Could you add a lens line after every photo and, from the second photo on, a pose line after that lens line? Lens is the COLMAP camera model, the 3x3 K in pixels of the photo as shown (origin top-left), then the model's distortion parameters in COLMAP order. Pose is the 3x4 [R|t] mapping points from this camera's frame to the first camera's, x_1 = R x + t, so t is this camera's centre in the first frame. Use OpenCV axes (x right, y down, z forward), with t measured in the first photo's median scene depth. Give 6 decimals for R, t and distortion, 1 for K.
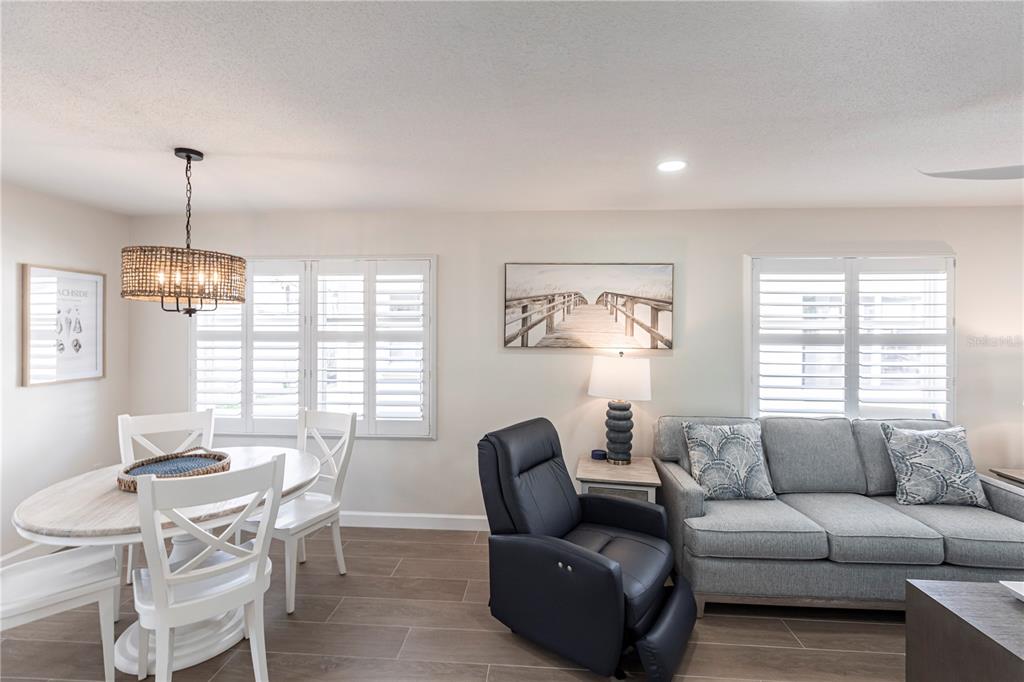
lens RADIAL K [[474.3, 0, 514.4], [0, 474.3, 330.4], [0, 0, 1]] dist [0.001046, -0.000031]
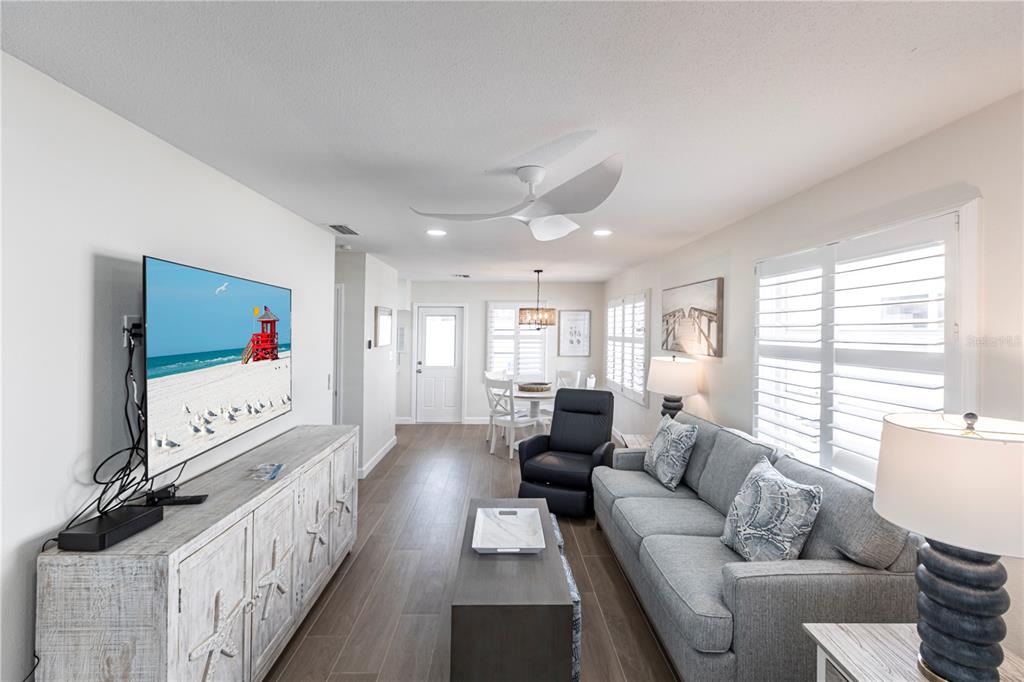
lens RADIAL K [[474.3, 0, 514.4], [0, 474.3, 330.4], [0, 0, 1]] dist [0.001046, -0.000031]
pose [[0.085797, -0.003817, -0.996305, 1.401819], [-0.000169, 0.999993, -0.003846, -0.016758], [0.996313, 0.000498, 0.085796, 0.453412]]
